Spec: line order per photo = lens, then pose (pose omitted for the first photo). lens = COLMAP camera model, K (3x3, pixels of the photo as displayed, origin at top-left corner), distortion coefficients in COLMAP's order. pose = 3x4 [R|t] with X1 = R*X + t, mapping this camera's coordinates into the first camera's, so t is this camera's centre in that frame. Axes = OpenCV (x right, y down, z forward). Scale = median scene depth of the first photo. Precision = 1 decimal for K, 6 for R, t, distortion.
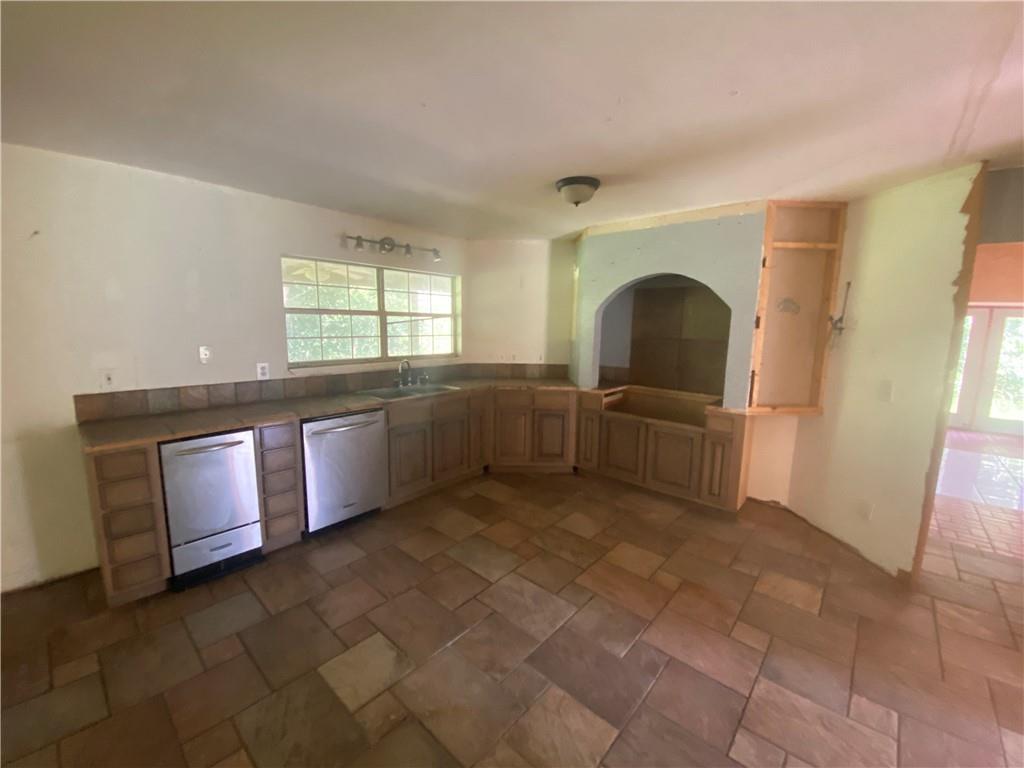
lens RADIAL K [[415.8, 0, 506.6], [0, 415.8, 377.9], [0, 0, 1]] dist [-0.001808, -0.000746]
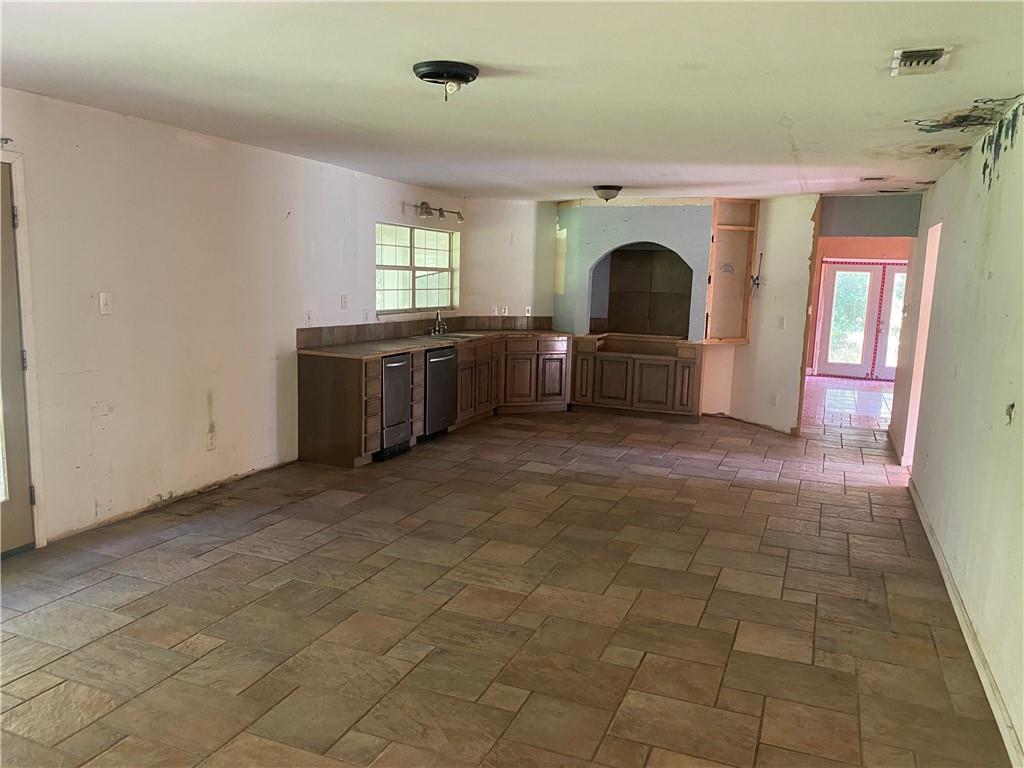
lens RADIAL K [[772.7, 0, 512.0], [0, 772.7, 384.0], [0, 0, 1]] dist [0.073722, 0.000594]
pose [[0.940004, -0.037990, 0.339042, -0.899618], [0.033543, 0.999257, 0.018968, 0.143177], [-0.339510, -0.006457, 0.940580, -1.215097]]
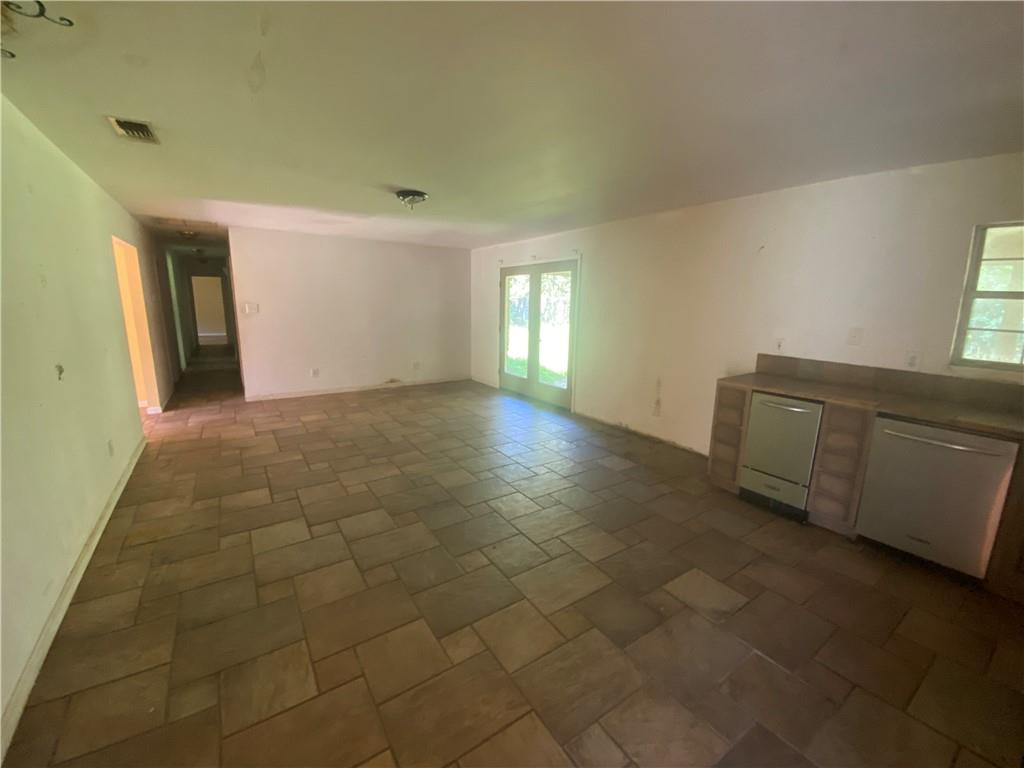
lens RADIAL K [[418.7, 0, 512.0], [0, 418.7, 384.0], [0, 0, 1]] dist [-0.000034, -0.000425]
pose [[-0.236666, 0.168310, -0.956902, 0.464925], [-0.156772, 0.965360, 0.208572, -0.020481], [0.958860, 0.199377, -0.202082, 0.335367]]
